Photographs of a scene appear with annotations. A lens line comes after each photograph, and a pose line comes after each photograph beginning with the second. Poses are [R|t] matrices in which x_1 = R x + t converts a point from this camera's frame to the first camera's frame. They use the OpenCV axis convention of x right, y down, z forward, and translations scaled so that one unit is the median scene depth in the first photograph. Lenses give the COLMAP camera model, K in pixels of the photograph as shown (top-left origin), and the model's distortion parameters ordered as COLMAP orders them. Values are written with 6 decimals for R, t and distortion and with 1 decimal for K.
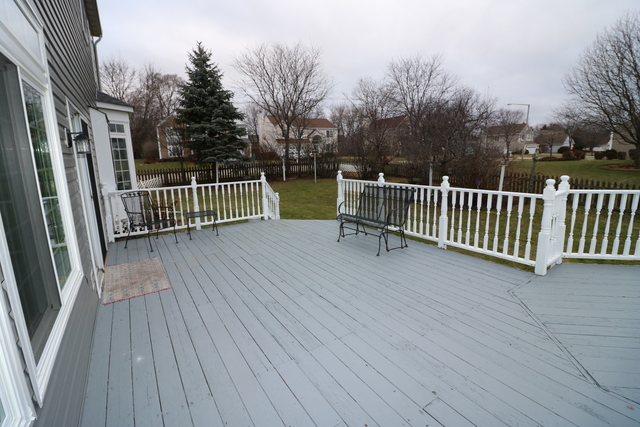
lens RADIAL K [[295.6, 0, 317.6], [0, 295.6, 201.7], [0, 0, 1]] dist [-0.000419, -0.012246]
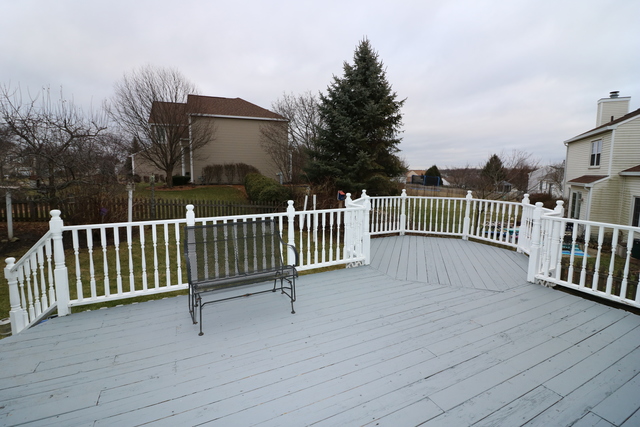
lens RADIAL K [[295.6, 0, 317.6], [0, 295.6, 201.7], [0, 0, 1]] dist [-0.000419, -0.012246]
pose [[0.137401, -0.066933, 0.988251, -0.570822], [0.166360, 0.985101, 0.043590, -0.128229], [-0.976445, 0.158416, 0.146489, 0.927780]]
